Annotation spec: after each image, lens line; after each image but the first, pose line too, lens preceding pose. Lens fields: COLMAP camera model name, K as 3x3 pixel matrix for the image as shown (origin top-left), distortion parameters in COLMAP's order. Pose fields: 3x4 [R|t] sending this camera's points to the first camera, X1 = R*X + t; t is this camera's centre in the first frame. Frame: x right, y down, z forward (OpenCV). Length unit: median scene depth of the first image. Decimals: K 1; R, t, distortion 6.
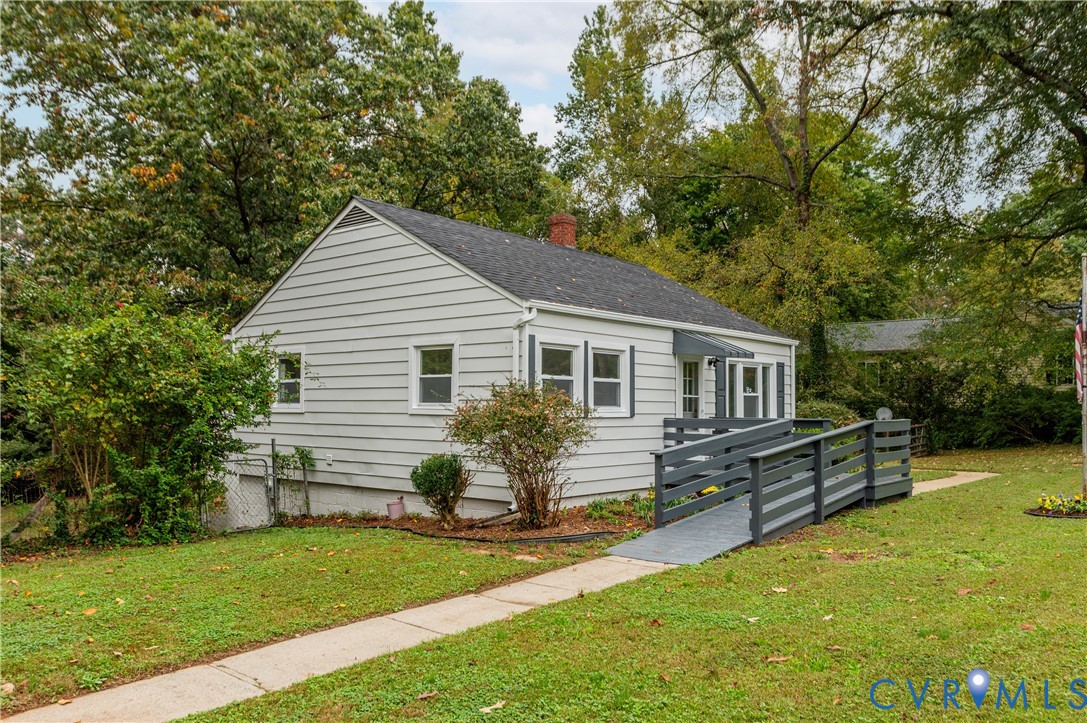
lens RADIAL K [[864.3, 0, 542.6], [0, 864.3, 357.3], [0, 0, 1]] dist [0.002039, 0.003747]
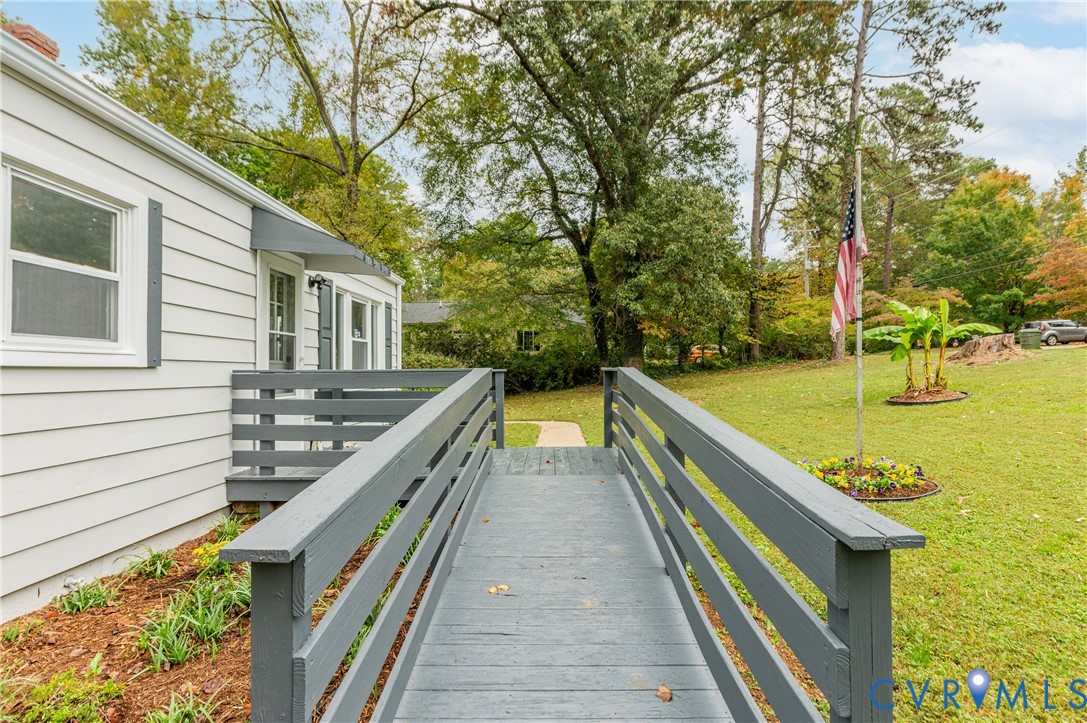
lens RADIAL K [[573.6, 0, 542.6], [0, 573.6, 360.7], [0, 0, 1]] dist [-0.002791, 0.000172]
pose [[0.782544, 0.005016, 0.622575, 0.074529], [-0.028741, 0.999193, 0.028076, 0.050387], [-0.621931, -0.039864, 0.782057, 0.631551]]
